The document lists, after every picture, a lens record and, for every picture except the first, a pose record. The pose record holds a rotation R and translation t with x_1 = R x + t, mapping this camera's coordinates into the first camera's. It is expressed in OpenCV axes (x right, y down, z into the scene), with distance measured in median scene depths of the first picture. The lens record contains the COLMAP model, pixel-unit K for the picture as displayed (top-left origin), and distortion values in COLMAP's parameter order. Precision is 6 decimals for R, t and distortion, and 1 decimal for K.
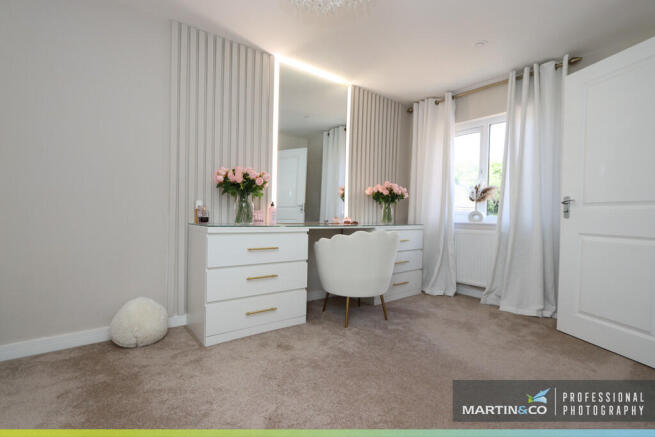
lens RADIAL K [[303.8, 0, 327.5], [0, 303.8, 218.5], [0, 0, 1]] dist [-0.003133, -0.000329]
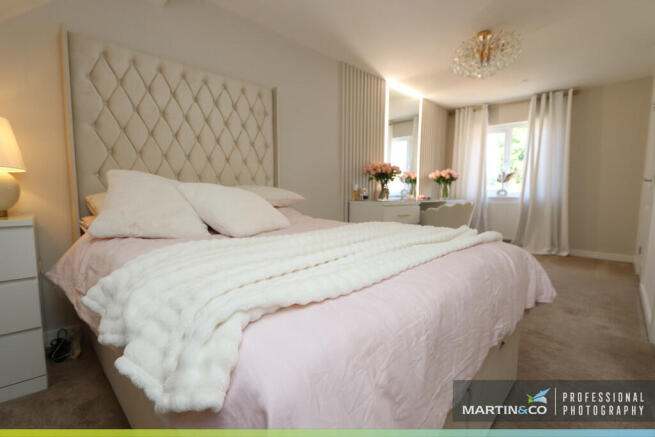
lens RADIAL K [[303.8, 0, 327.5], [0, 303.8, 218.5], [0, 0, 1]] dist [-0.003133, -0.000329]
pose [[0.991329, -0.025855, 0.128835, -0.539020], [0.016839, 0.997364, 0.070583, 0.000198], [-0.130320, -0.067801, 0.989151, -0.341091]]
